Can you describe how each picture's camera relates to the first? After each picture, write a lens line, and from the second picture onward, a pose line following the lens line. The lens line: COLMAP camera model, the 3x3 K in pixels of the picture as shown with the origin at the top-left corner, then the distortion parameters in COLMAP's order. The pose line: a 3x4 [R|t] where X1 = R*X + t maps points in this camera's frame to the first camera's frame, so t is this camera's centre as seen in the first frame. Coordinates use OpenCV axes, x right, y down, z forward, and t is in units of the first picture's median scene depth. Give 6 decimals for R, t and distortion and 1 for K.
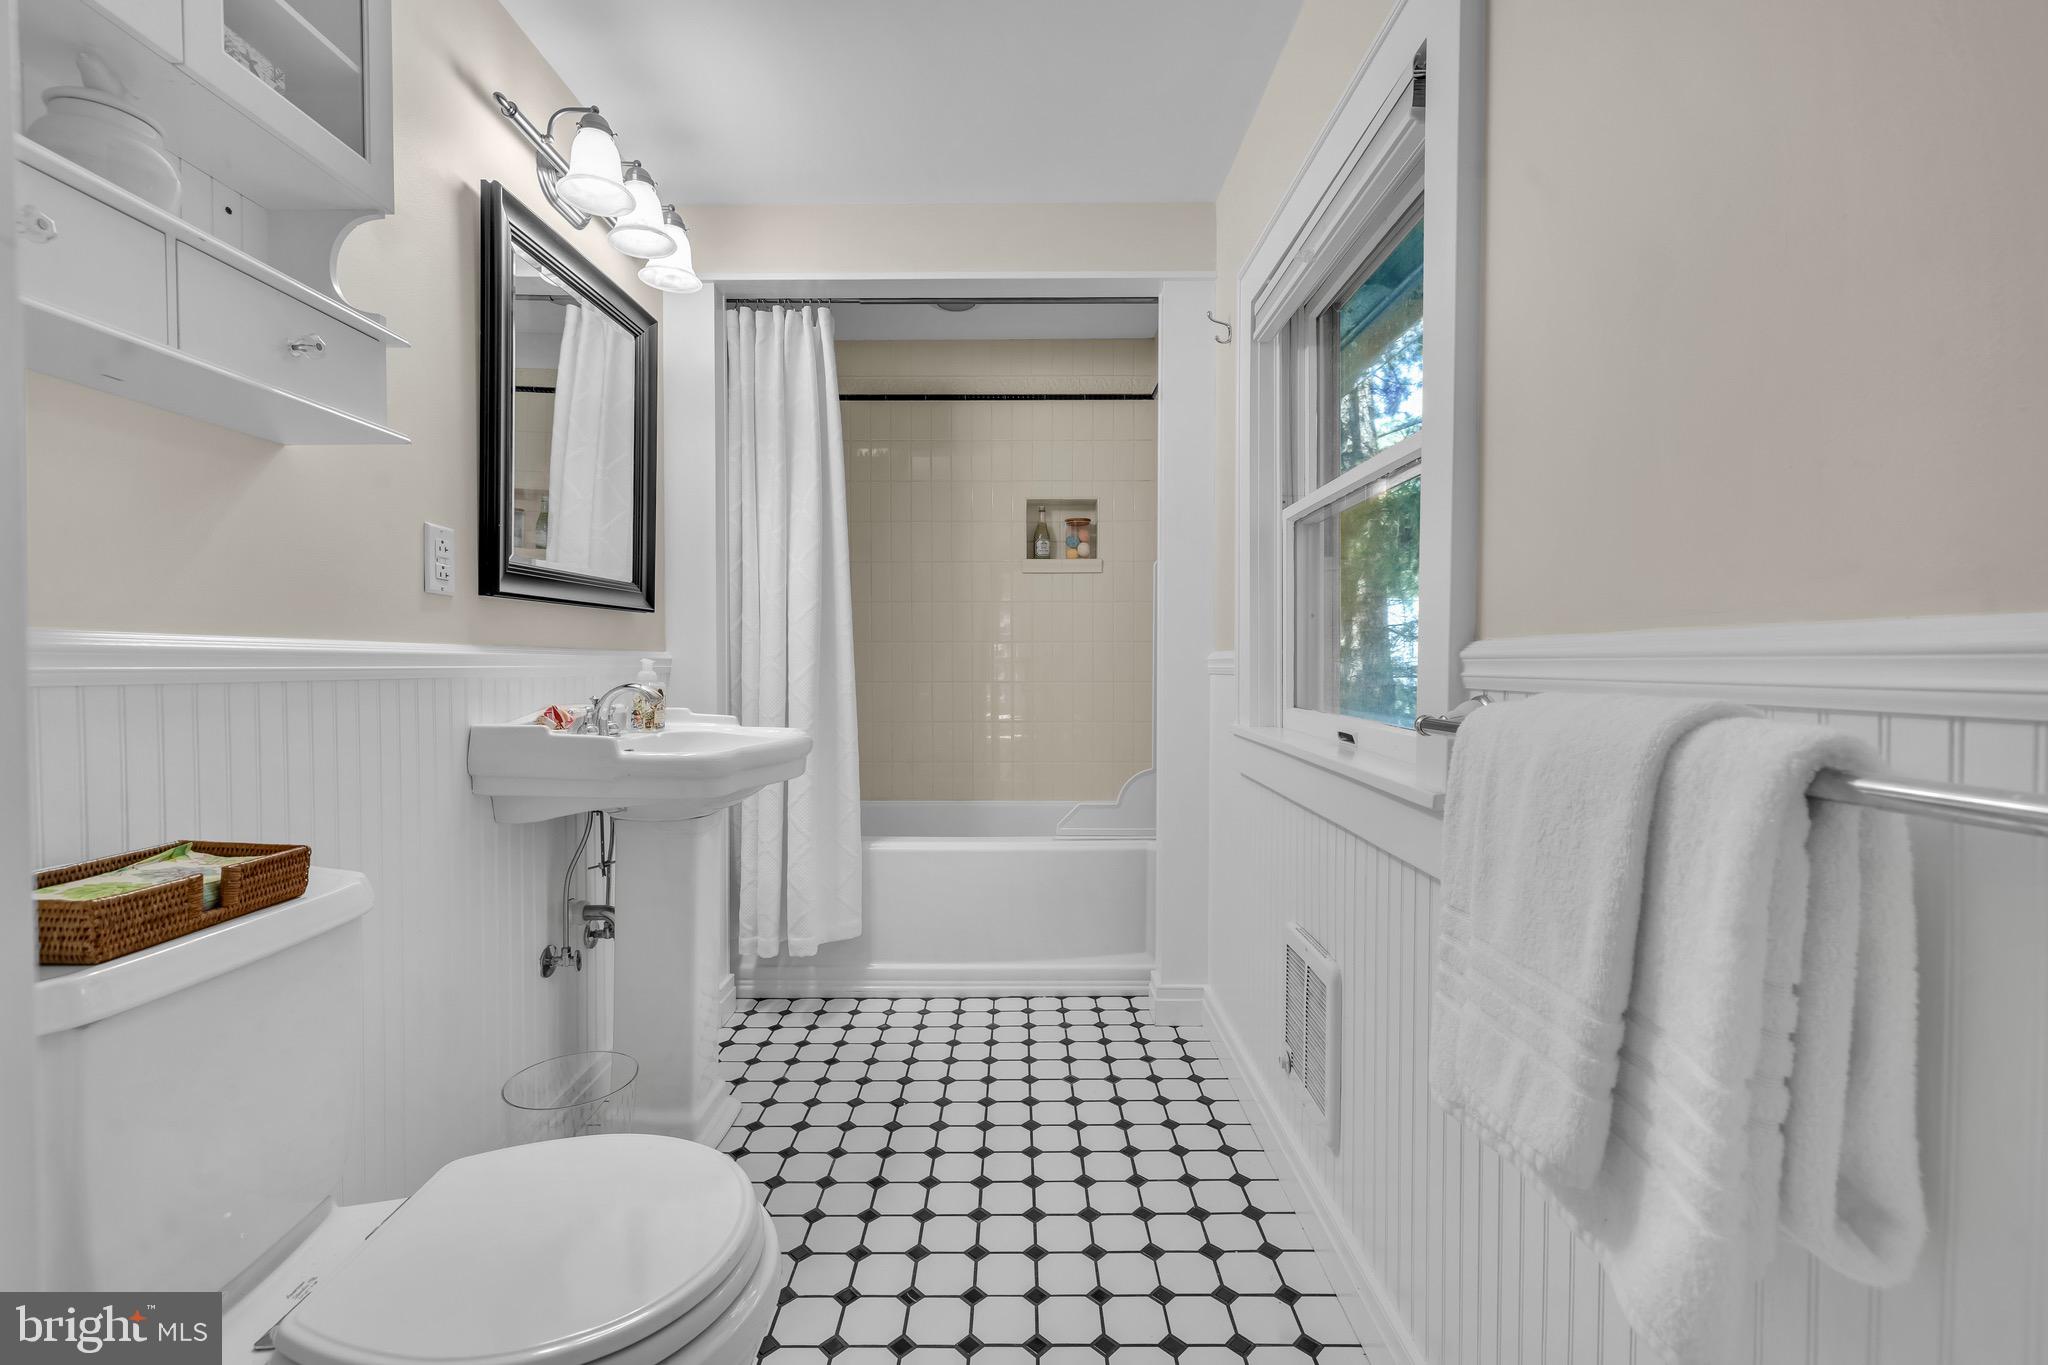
lens RADIAL K [[880.1, 0, 1021.3], [0, 880.1, 673.3], [0, 0, 1]] dist [-0.010160, 0.000943]
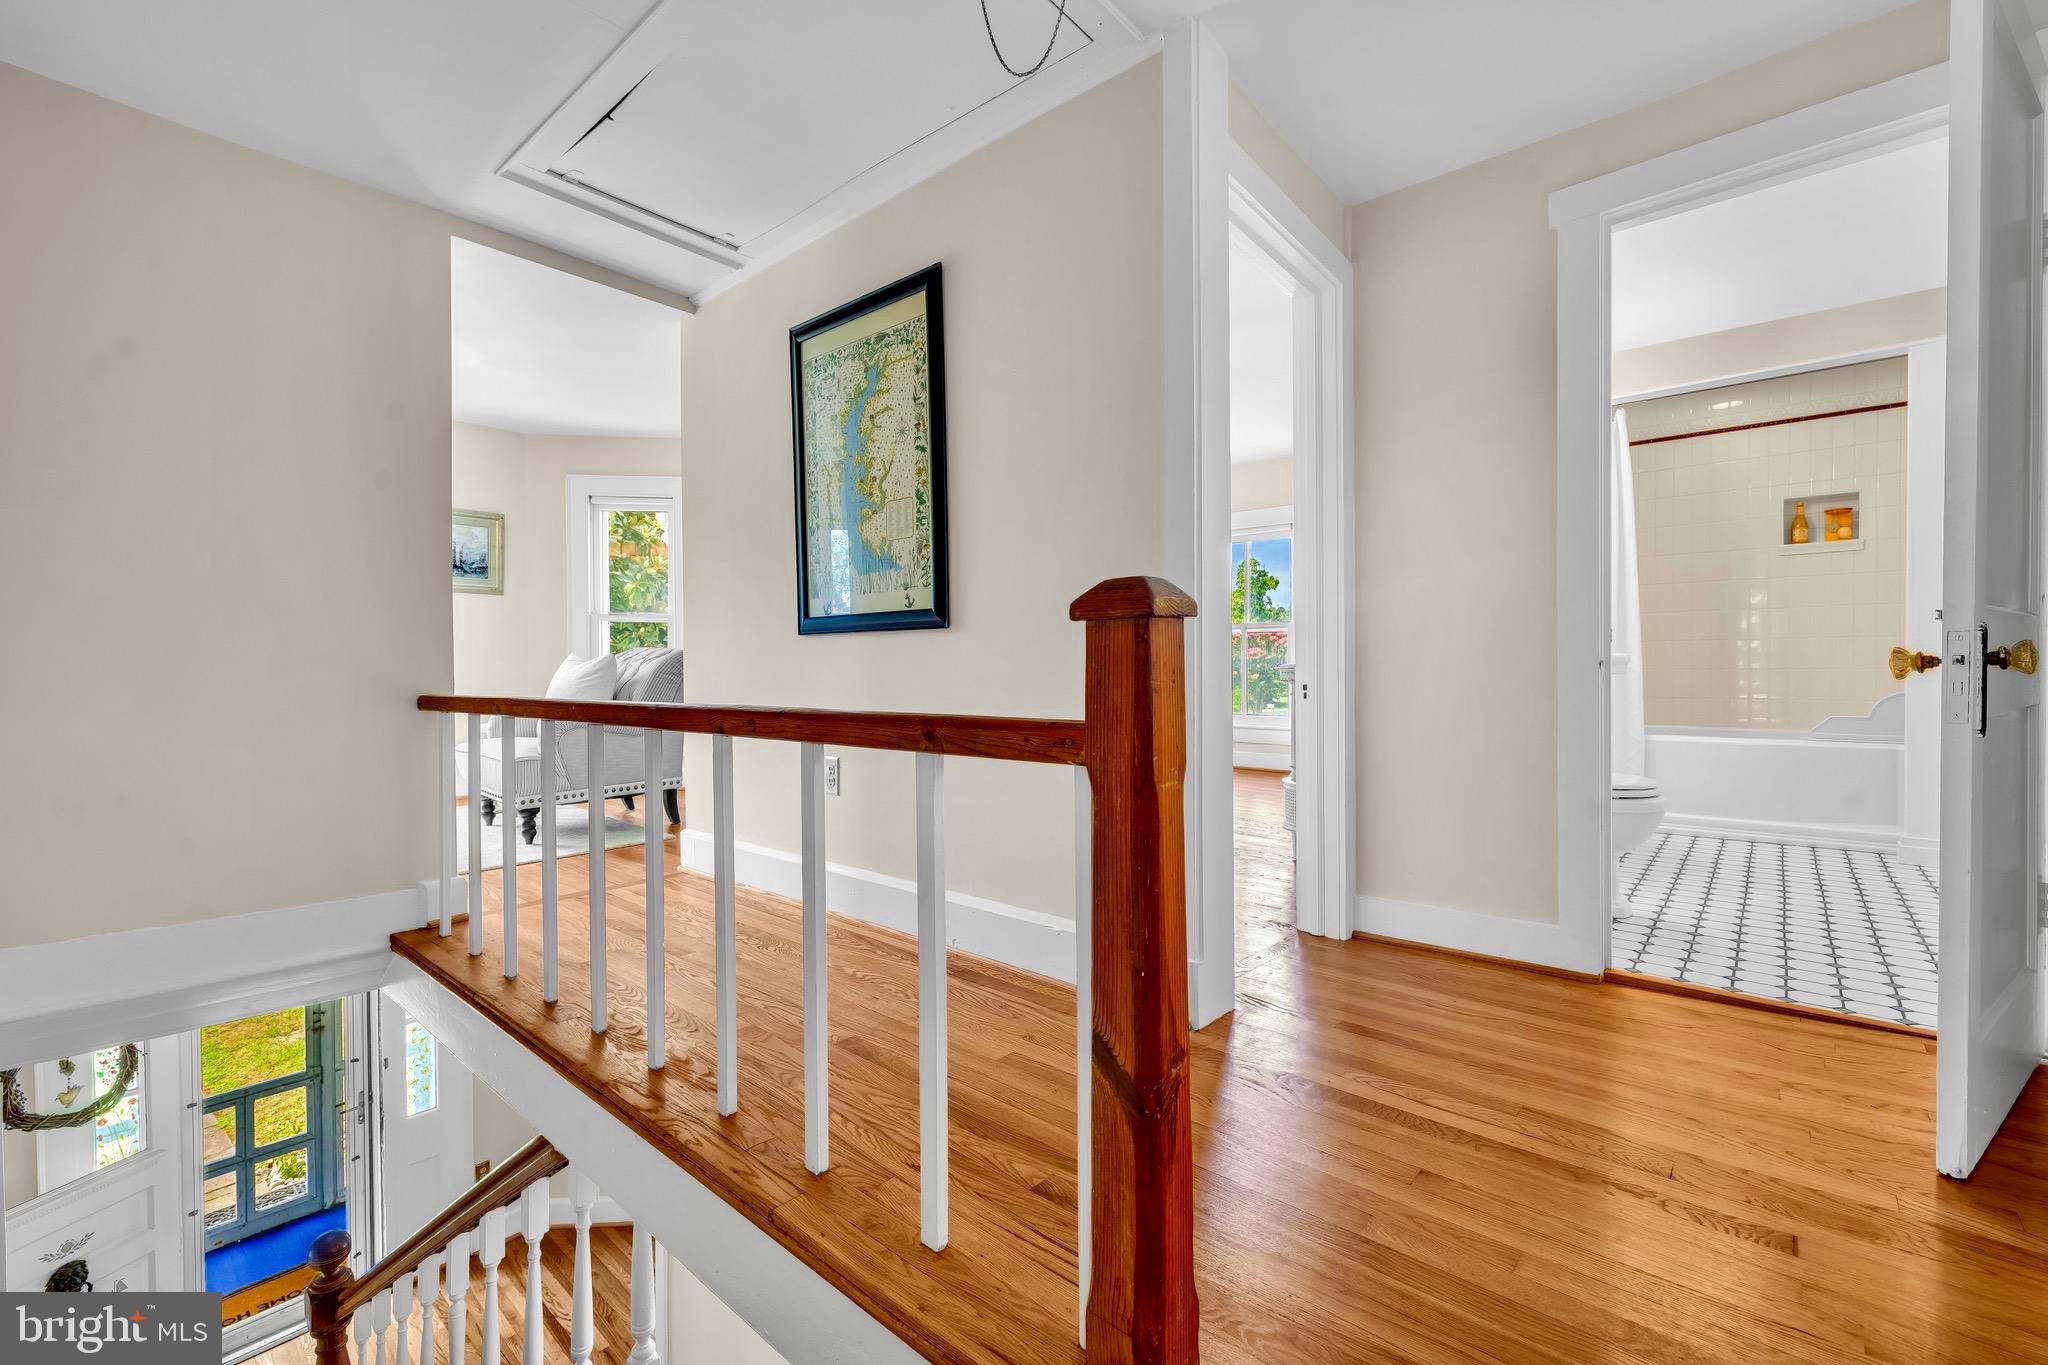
lens RADIAL K [[880.1, 0, 1008.8], [0, 880.1, 665.2], [0, 0, 1]] dist [-0.010160, 0.000943]
pose [[0.746299, -0.000022, -0.665611, 0.010012], [-0.007358, 0.999939, -0.008282, 0.068270], [0.665570, 0.011078, 0.746253, -0.729037]]
